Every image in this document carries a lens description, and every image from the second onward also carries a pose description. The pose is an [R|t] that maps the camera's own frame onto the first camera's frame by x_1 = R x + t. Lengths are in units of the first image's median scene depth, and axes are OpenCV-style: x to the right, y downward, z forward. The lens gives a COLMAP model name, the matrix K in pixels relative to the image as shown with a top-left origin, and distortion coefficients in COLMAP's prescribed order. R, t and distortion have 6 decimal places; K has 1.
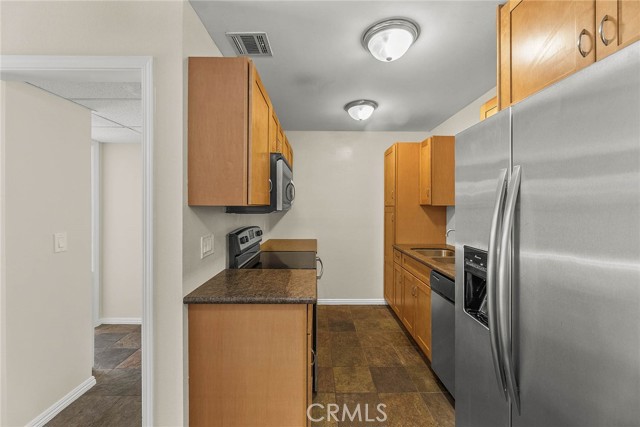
lens RADIAL K [[270.3, 0, 304.9], [0, 270.3, 209.9], [0, 0, 1]] dist [-0.004156, 0.000062]
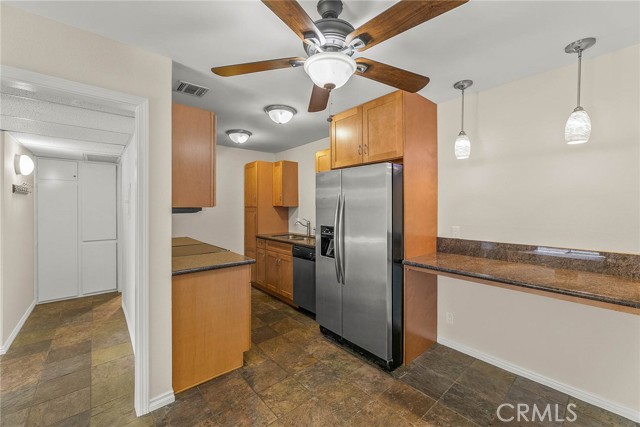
lens RADIAL K [[270.3, 0, 321.3], [0, 270.3, 211.0], [0, 0, 1]] dist [-0.004156, 0.000062]
pose [[0.754498, -0.008515, 0.656247, -0.386214], [0.006076, 0.999964, 0.005989, 0.000255], [-0.656274, -0.000532, 0.754523, -0.298591]]
